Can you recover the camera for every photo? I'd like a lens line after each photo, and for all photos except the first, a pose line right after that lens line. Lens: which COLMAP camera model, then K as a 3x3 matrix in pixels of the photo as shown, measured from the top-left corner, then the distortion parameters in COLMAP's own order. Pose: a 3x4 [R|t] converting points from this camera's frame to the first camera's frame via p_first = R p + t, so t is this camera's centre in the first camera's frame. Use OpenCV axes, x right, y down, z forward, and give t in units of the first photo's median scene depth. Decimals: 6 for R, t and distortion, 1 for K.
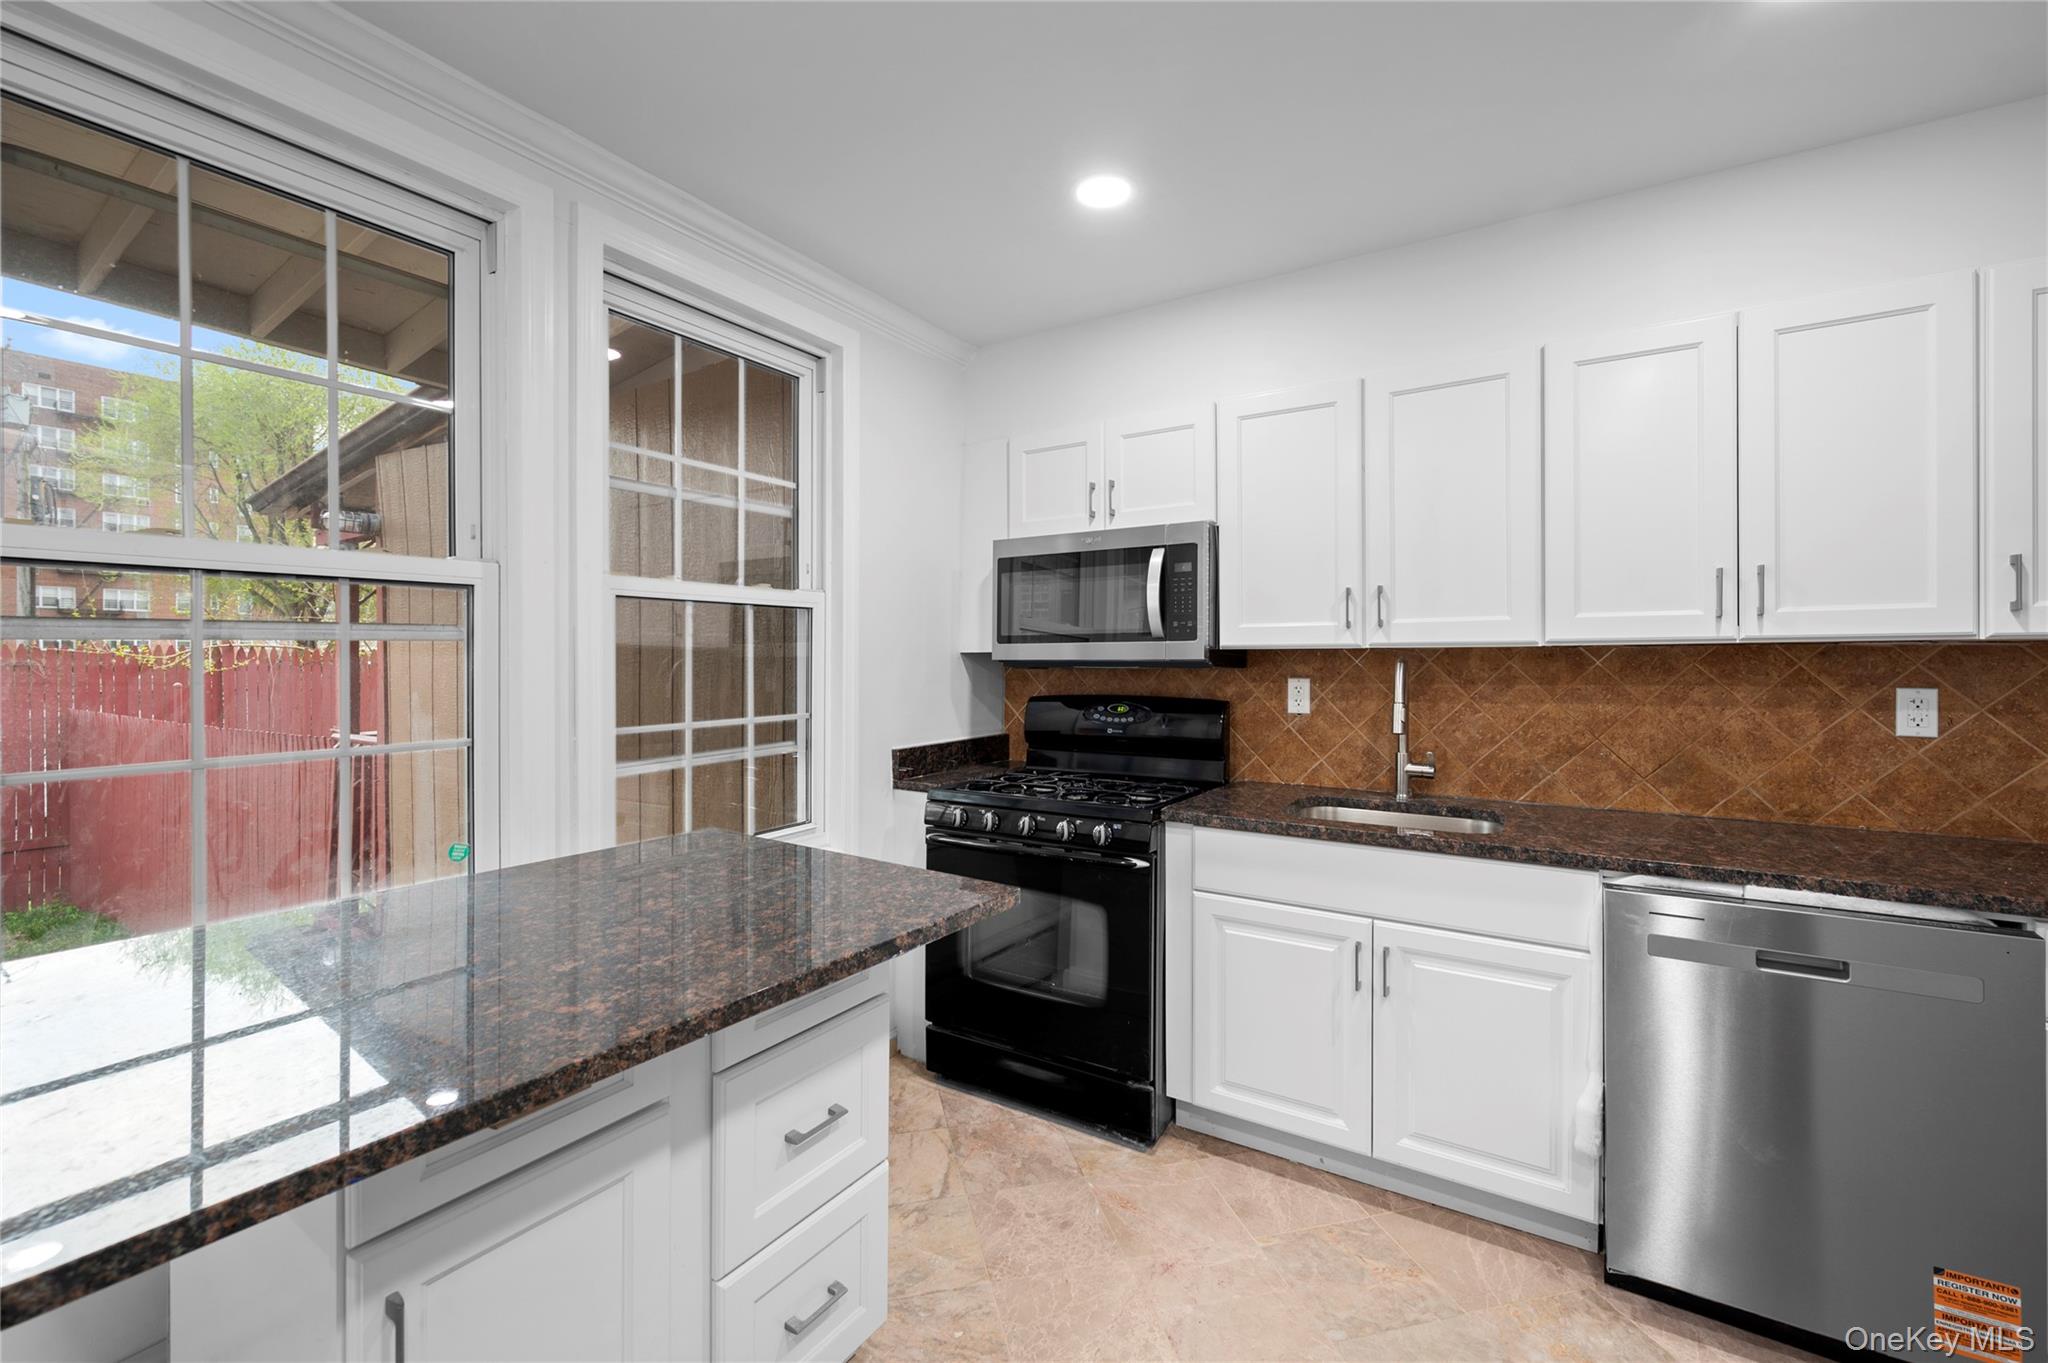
lens RADIAL K [[849.0, 0, 1024.4], [0, 849.0, 665.3], [0, 0, 1]] dist [0.000145, 0.000736]
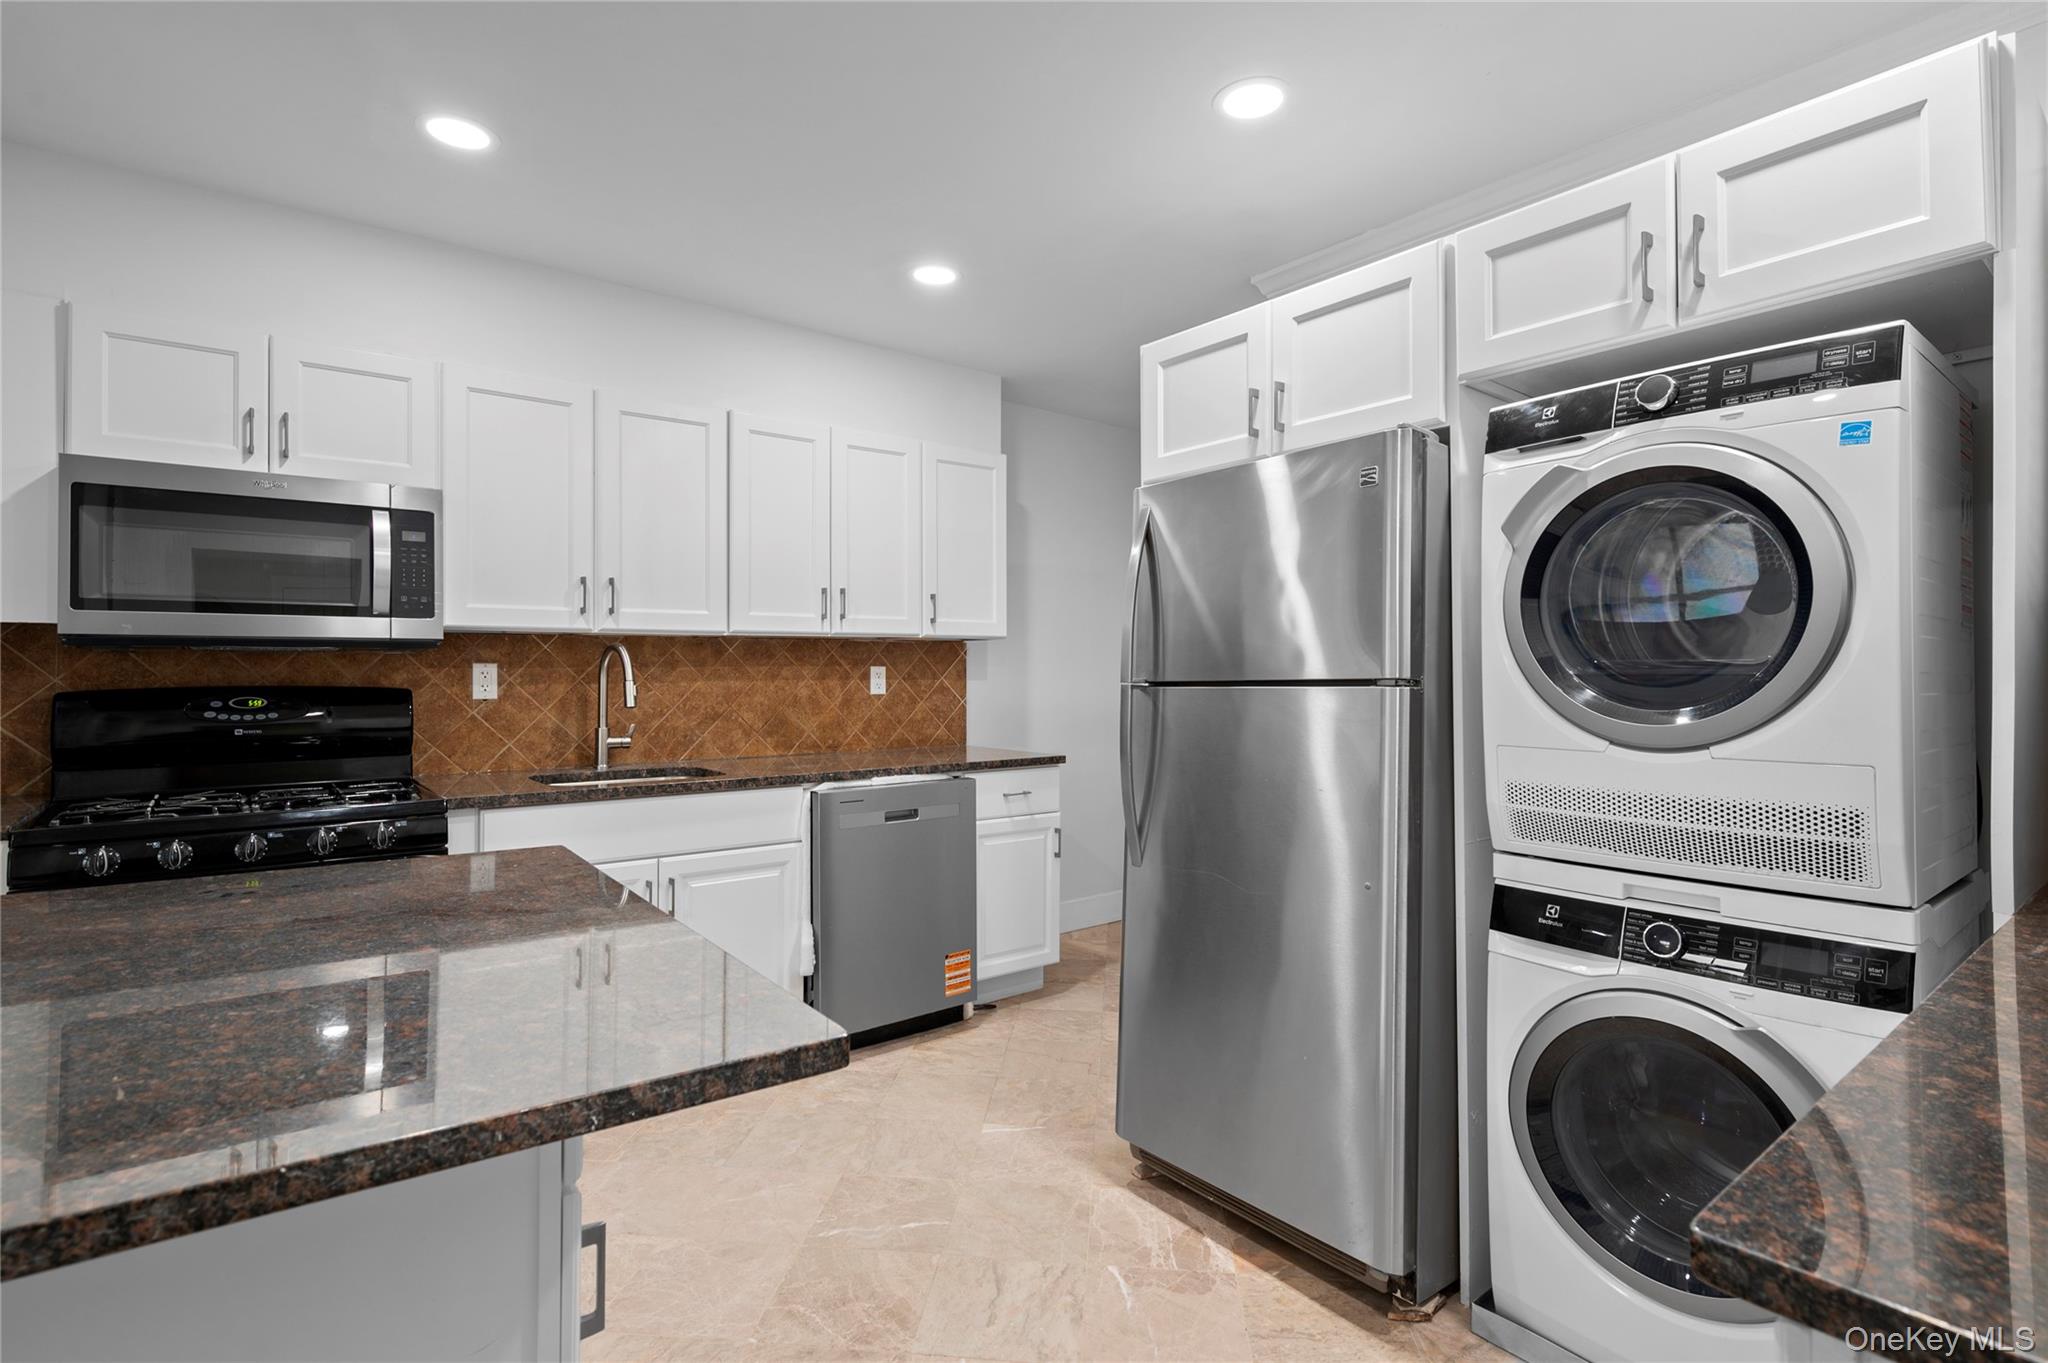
lens RADIAL K [[977.5, 0, 1017.5], [0, 977.5, 673.5], [0, 0, 1]] dist [0.001445, 0.000189]
pose [[0.337918, -0.001286, 0.941175, -0.602375], [0.009052, 0.999957, -0.001884, 0.039563], [-0.941132, 0.009156, 0.337915, 0.049269]]
